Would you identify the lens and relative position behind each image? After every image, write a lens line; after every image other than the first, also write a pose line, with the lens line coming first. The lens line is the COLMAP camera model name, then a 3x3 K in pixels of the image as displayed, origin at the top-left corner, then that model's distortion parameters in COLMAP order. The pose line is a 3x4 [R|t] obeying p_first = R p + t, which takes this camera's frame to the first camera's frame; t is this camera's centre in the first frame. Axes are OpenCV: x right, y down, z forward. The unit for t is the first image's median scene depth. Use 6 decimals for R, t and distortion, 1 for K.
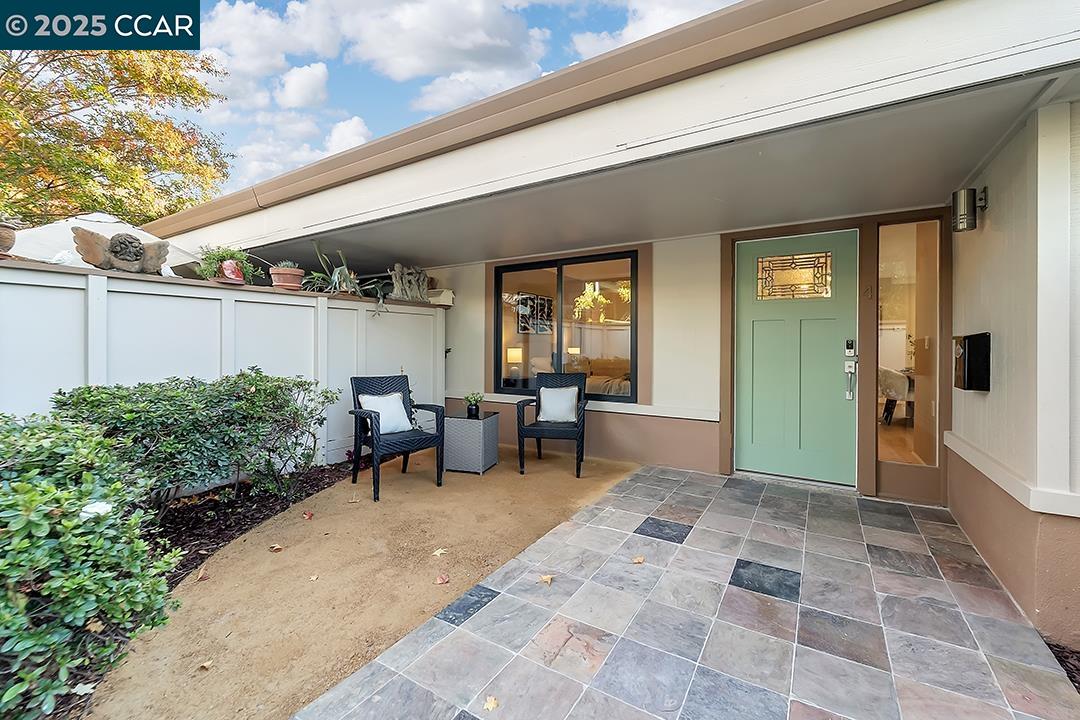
lens RADIAL K [[444.7, 0, 543.9], [0, 444.7, 345.5], [0, 0, 1]] dist [-0.002629, -0.000292]
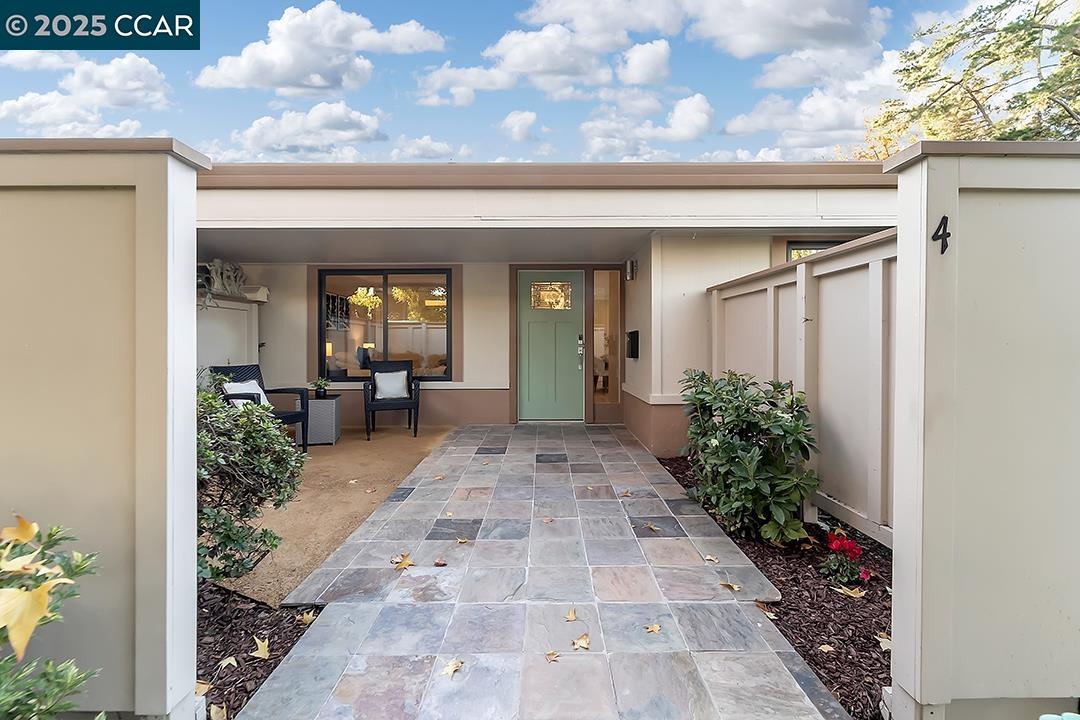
lens RADIAL K [[441.0, 0, 544.3], [0, 441.0, 349.4], [0, 0, 1]] dist [-0.000104, -0.000300]
pose [[0.846891, -0.010798, 0.531657, -0.282546], [0.005827, 0.999922, 0.011027, 0.020338], [-0.531735, -0.006241, 0.846888, -0.310672]]
